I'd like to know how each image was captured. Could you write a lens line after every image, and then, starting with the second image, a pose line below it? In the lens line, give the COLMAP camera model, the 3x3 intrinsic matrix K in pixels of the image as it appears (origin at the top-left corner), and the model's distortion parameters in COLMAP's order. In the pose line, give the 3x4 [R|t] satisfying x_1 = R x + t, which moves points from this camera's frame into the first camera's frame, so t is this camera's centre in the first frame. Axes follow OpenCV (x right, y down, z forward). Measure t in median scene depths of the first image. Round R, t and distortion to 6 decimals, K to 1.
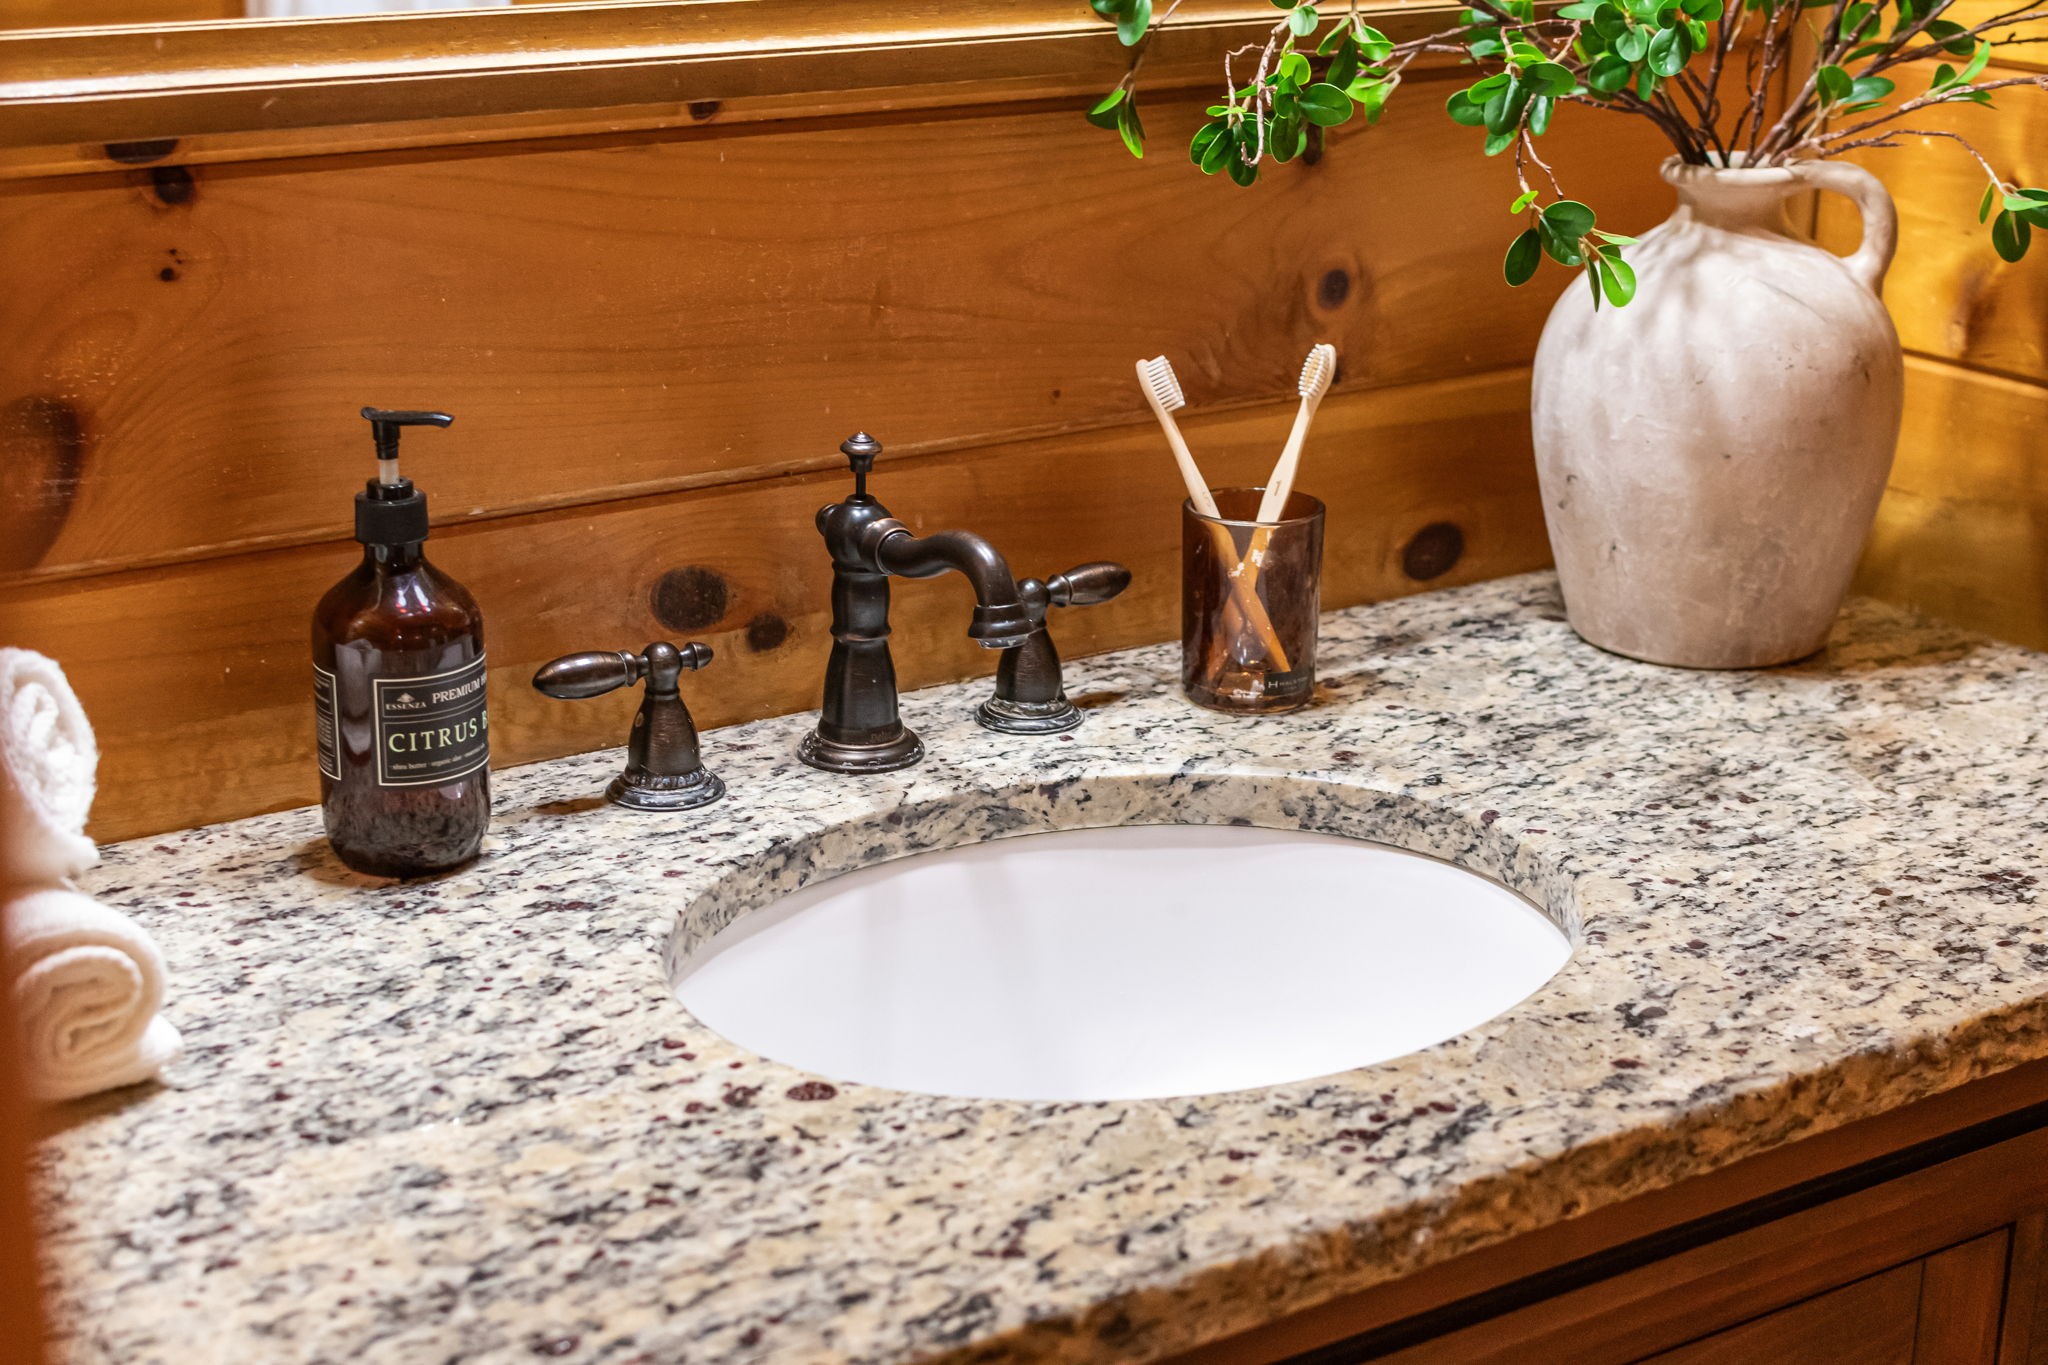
lens RADIAL K [[3126.5, 0, 999.5], [0, 3126.5, 683.5], [0, 0, 1]] dist [-0.006328, -0.011782]
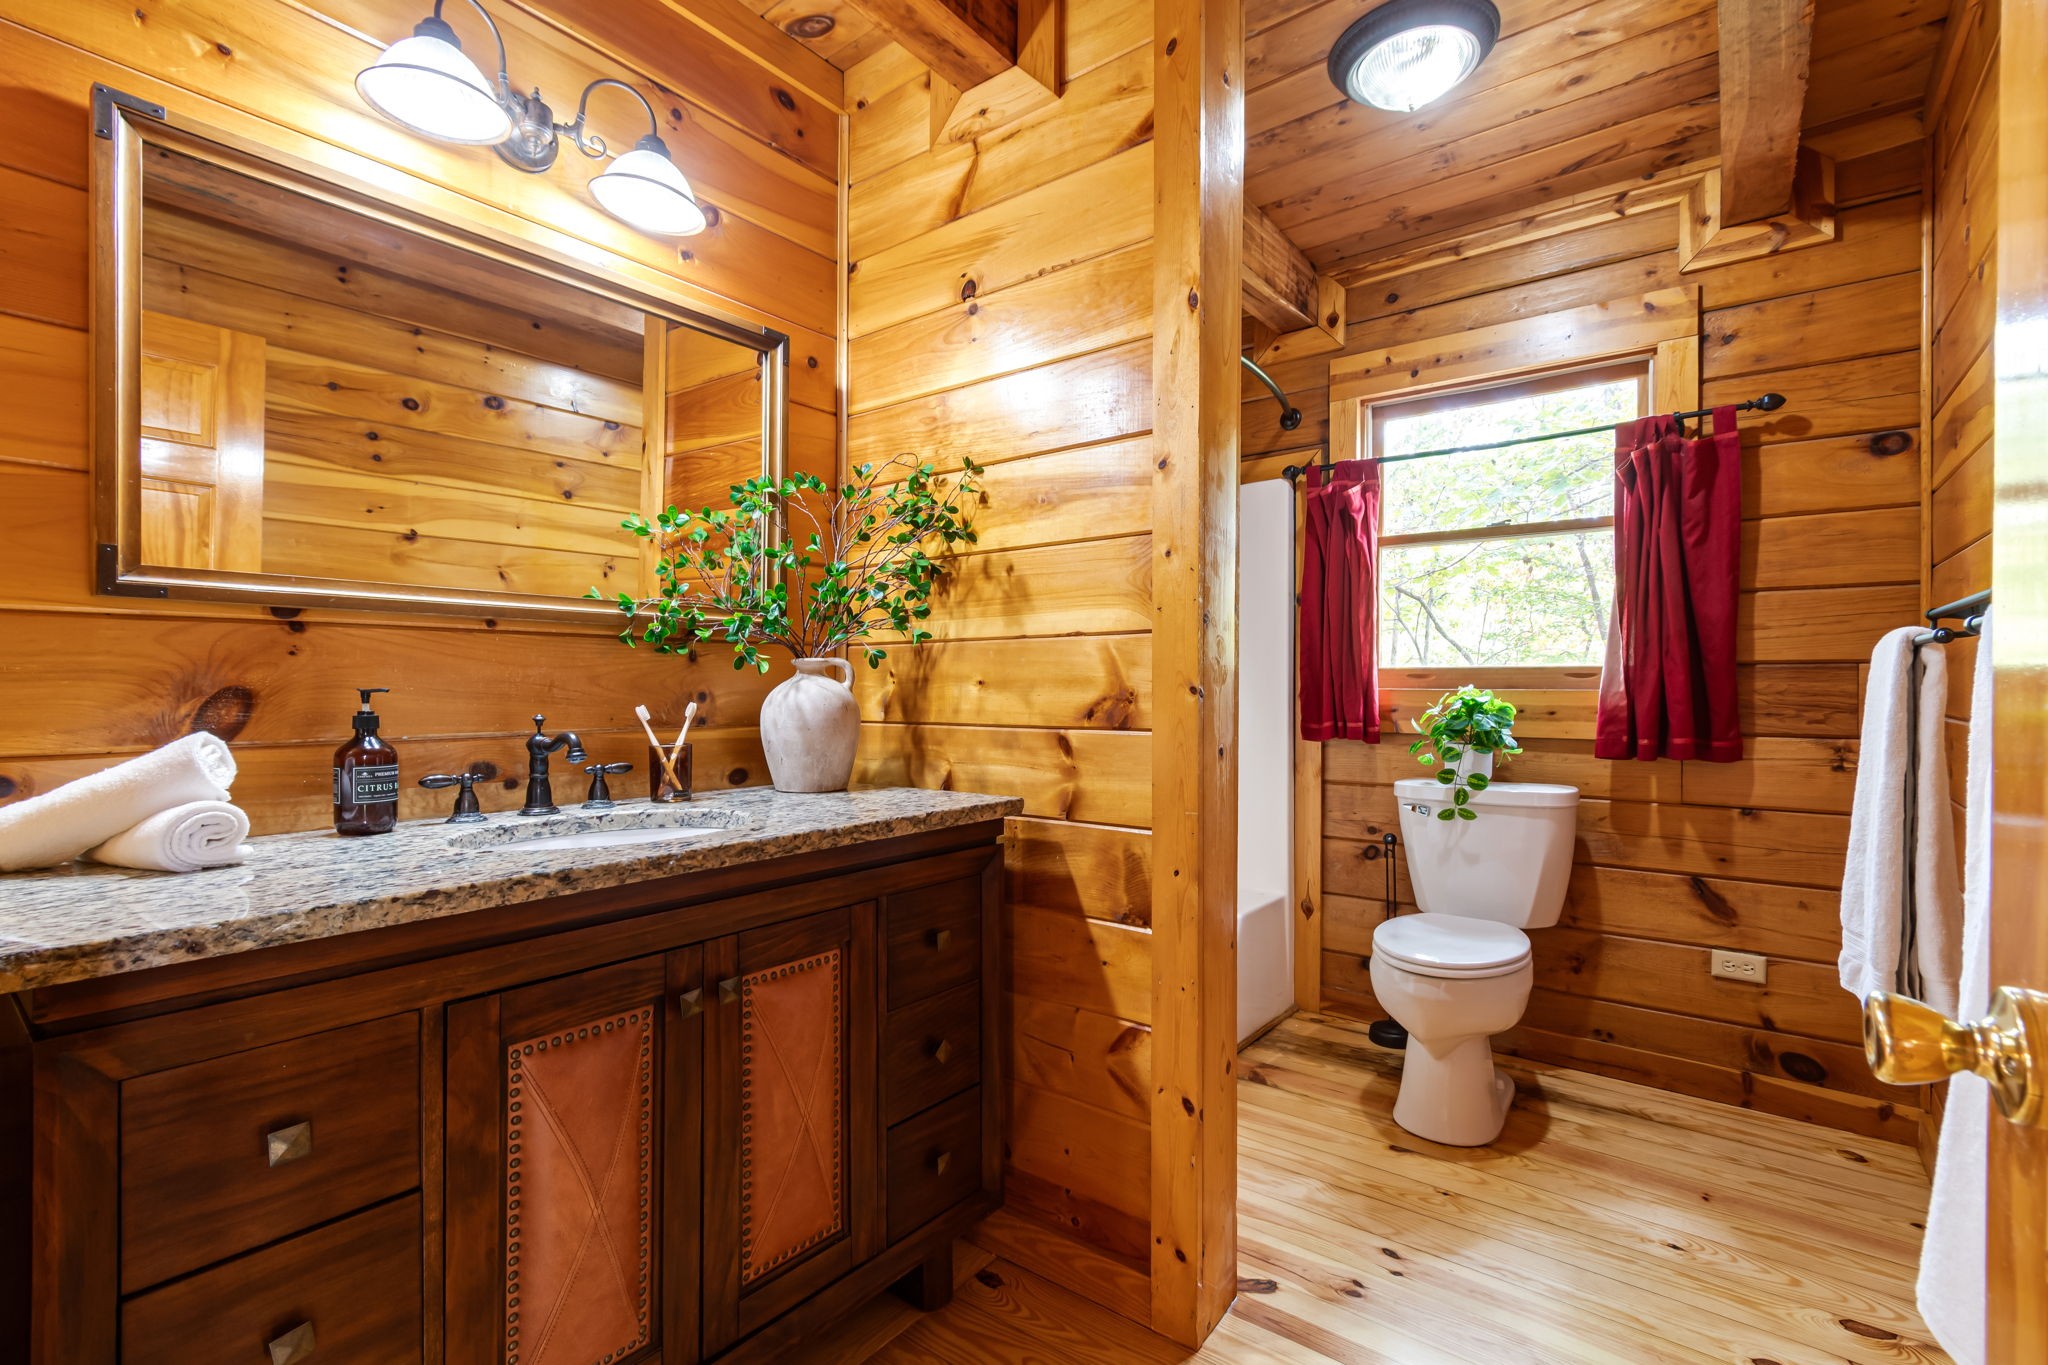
lens RADIAL K [[925.8, 0, 1032.1], [0, 925.8, 686.6], [0, 0, 1]] dist [0.000251, -0.000336]
pose [[0.942623, -0.012551, 0.333623, 0.121660], [0.115903, 0.949444, -0.291756, 0.239688], [-0.313094, 0.313684, 0.896423, -0.085185]]
